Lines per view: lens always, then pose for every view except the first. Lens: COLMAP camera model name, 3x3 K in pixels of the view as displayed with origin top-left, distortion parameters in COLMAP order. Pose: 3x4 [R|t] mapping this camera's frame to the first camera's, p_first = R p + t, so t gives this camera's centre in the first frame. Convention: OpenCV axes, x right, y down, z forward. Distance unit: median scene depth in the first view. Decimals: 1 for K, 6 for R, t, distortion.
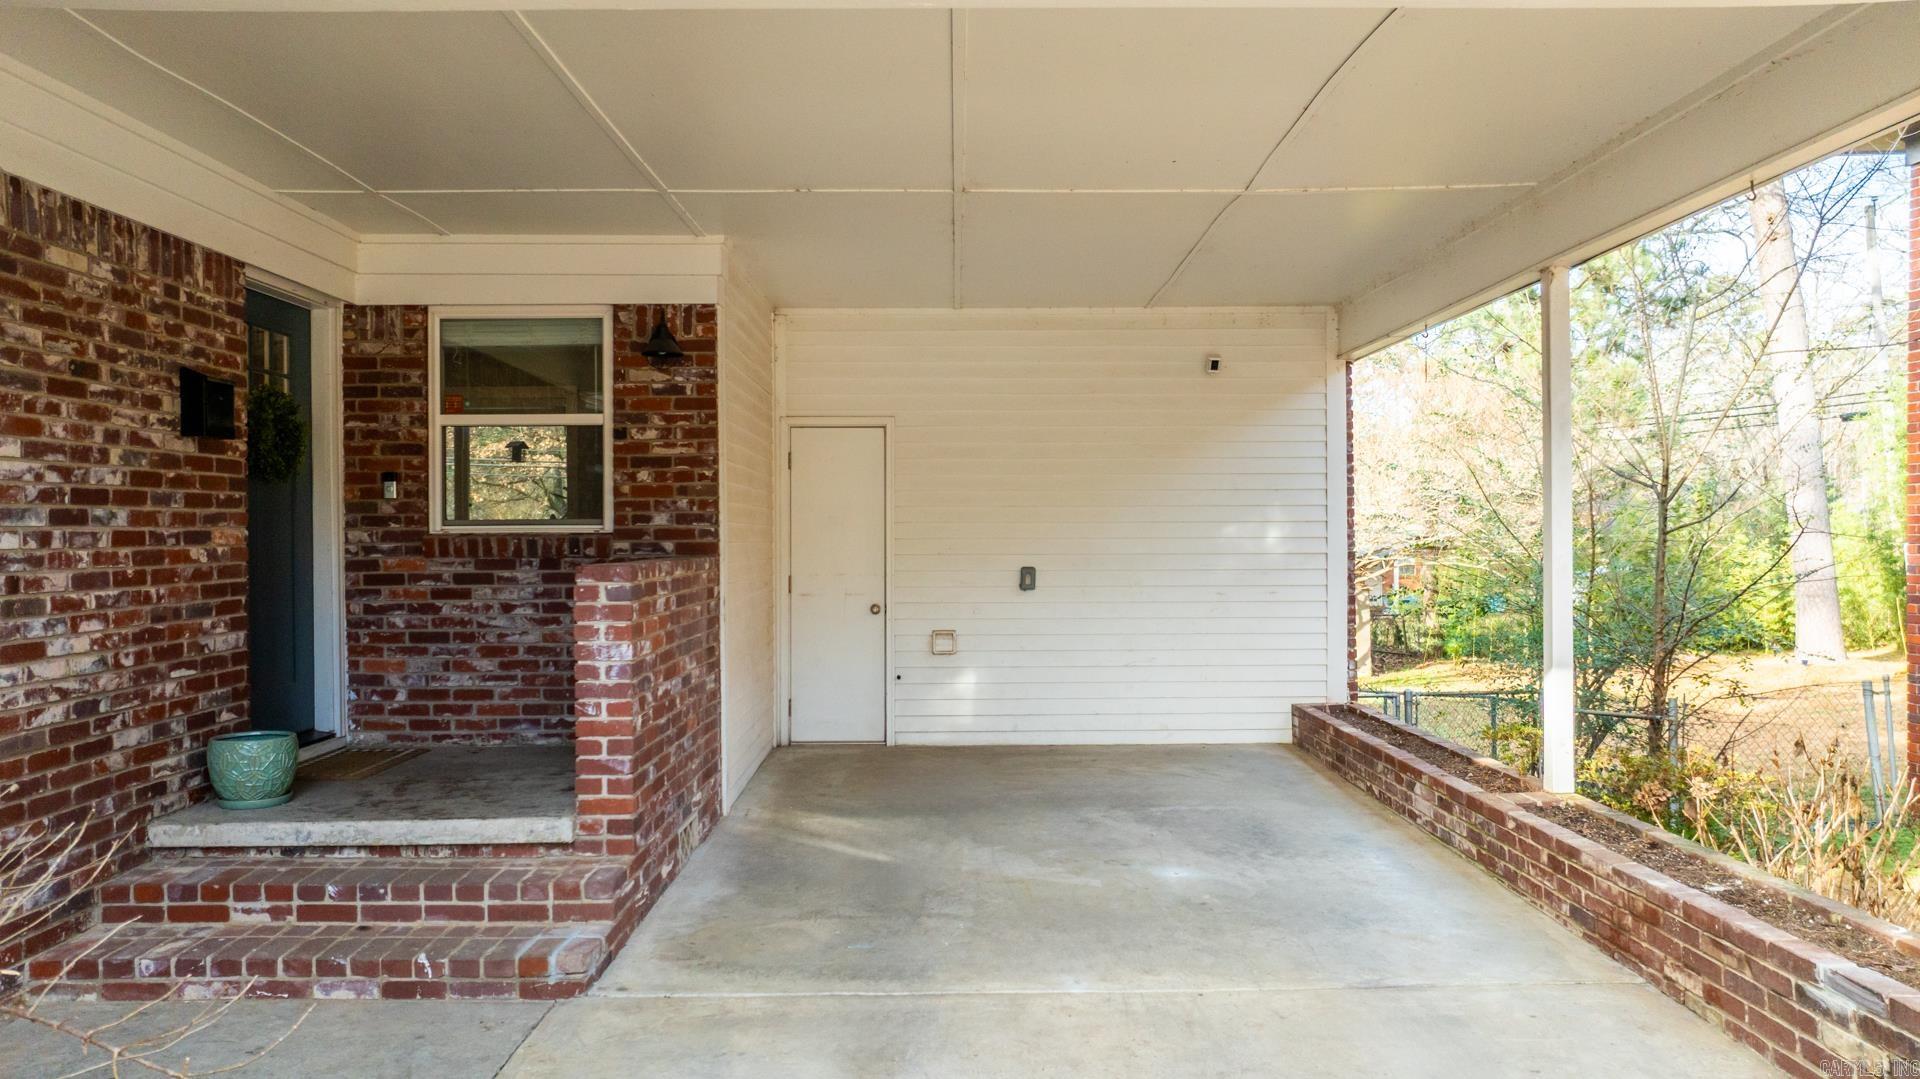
lens RADIAL K [[1366.6, 0, 958.2], [0, 1366.6, 535.4], [0, 0, 1]] dist [-0.015280, 0.007868]
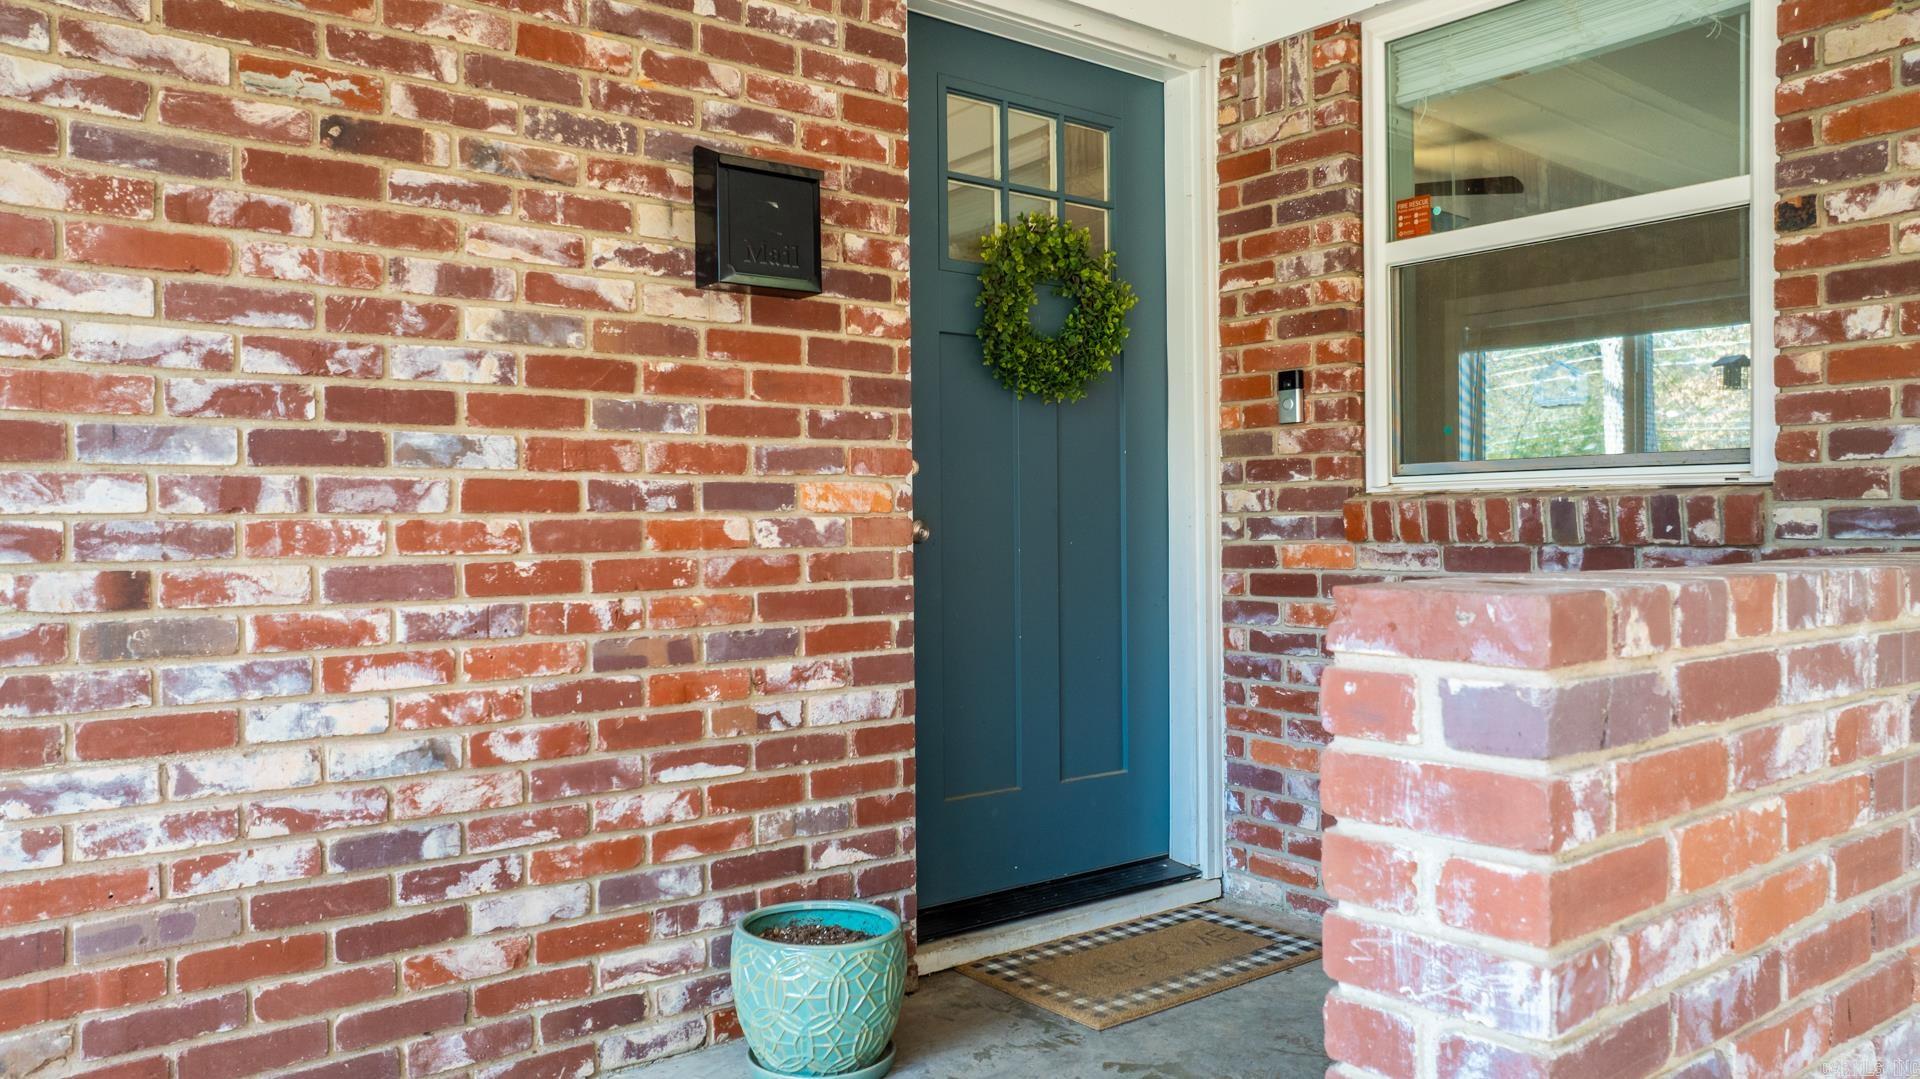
lens RADIAL K [[1366.6, 0, 952.7], [0, 1366.6, 535.3], [0, 0, 1]] dist [-0.015280, 0.007868]
pose [[0.615993, 0.007626, -0.787715, -0.124653], [0.001952, 0.999935, 0.011207, 0.010241], [0.787749, -0.008441, 0.615938, 0.756628]]
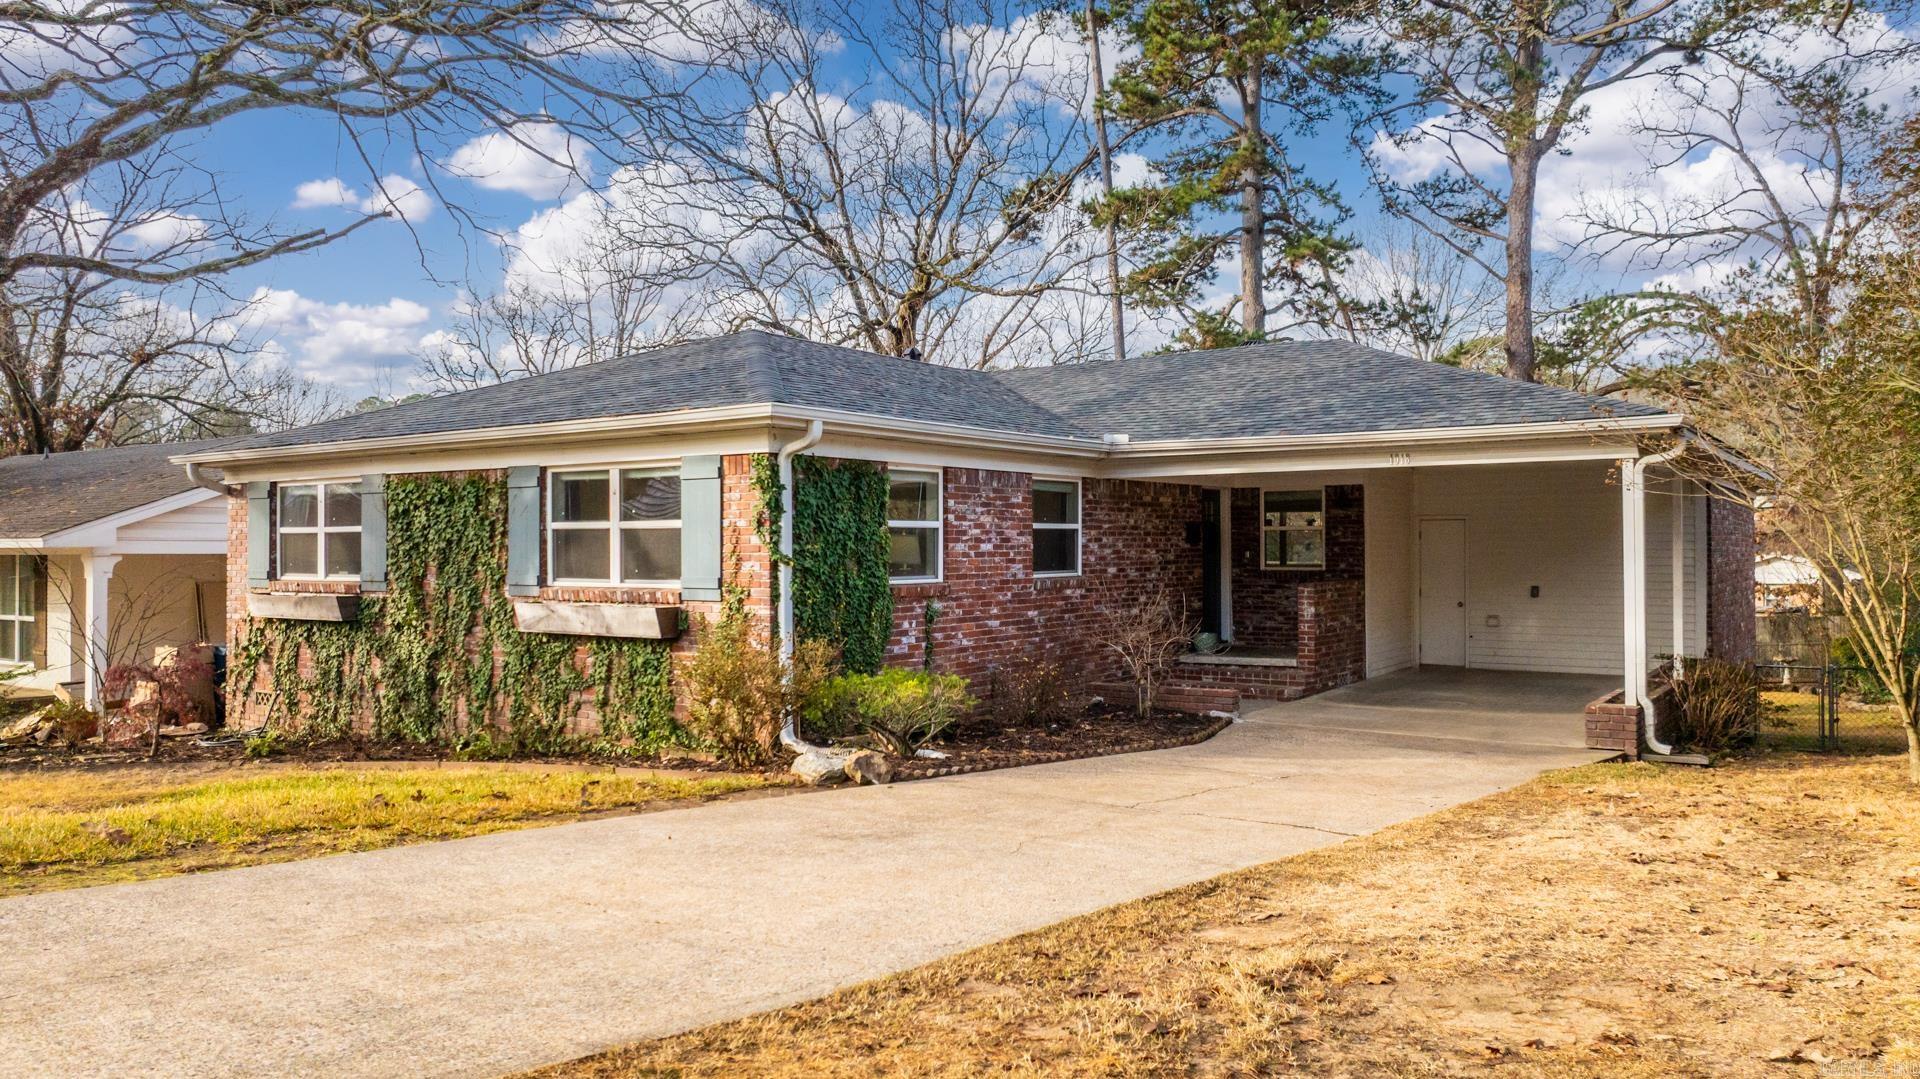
lens RADIAL K [[1366.6, 0, 959.5], [0, 1366.6, 540.0], [0, 0, 1]] dist [-0.015280, 0.007868]
pose [[0.817161, -0.001202, -0.576408, 0.900670], [-0.001062, 0.999993, -0.003592, -0.065847], [0.576408, 0.003547, 0.817154, -2.047580]]
